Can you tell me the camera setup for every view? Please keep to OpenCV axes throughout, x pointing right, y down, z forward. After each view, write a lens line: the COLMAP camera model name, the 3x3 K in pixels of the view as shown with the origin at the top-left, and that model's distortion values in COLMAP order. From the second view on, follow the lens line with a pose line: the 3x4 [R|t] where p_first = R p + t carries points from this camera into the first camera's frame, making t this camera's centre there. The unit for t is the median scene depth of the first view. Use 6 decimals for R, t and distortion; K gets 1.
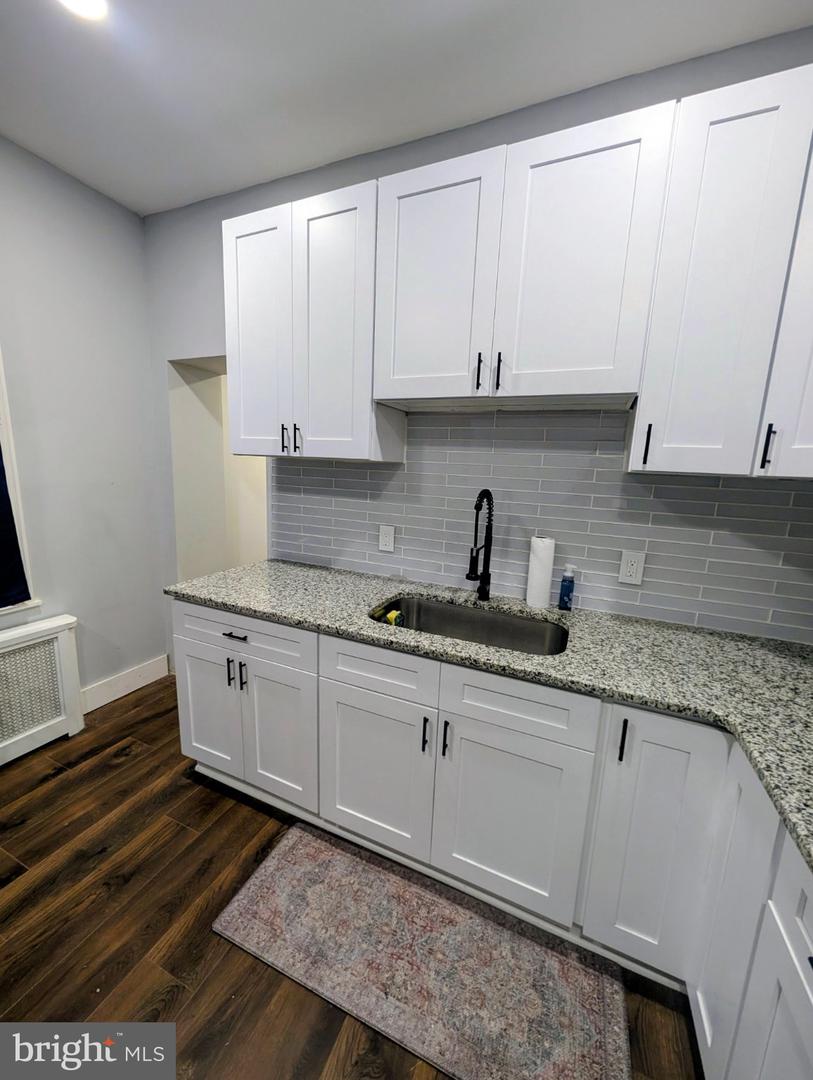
lens RADIAL K [[415.4, 0, 406.5], [0, 415.4, 540.0], [0, 0, 1]] dist [0.006706, -0.000063]
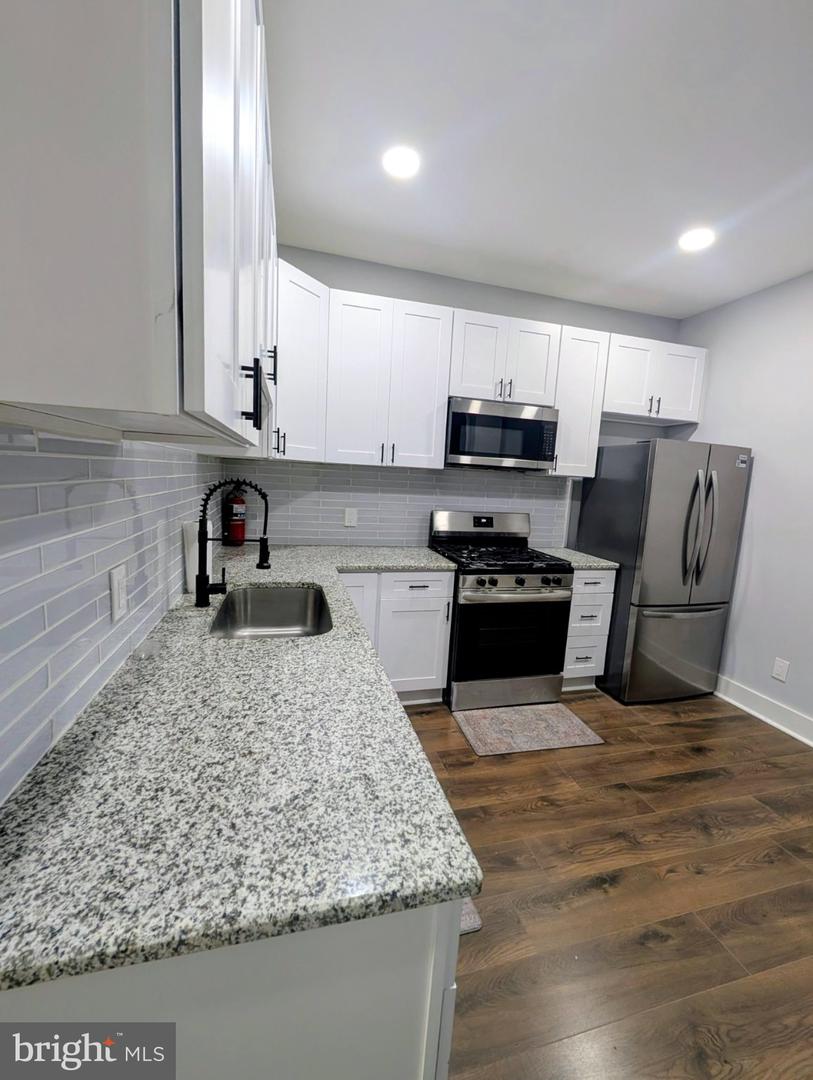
lens RADIAL K [[415.4, 0, 406.5], [0, 415.4, 540.0], [0, 0, 1]] dist [0.006706, -0.000063]
pose [[-0.605319, -0.201126, 0.770154, -0.729871], [0.054934, 0.954688, 0.292494, -0.223117], [-0.794085, 0.219360, -0.566842, 1.146477]]
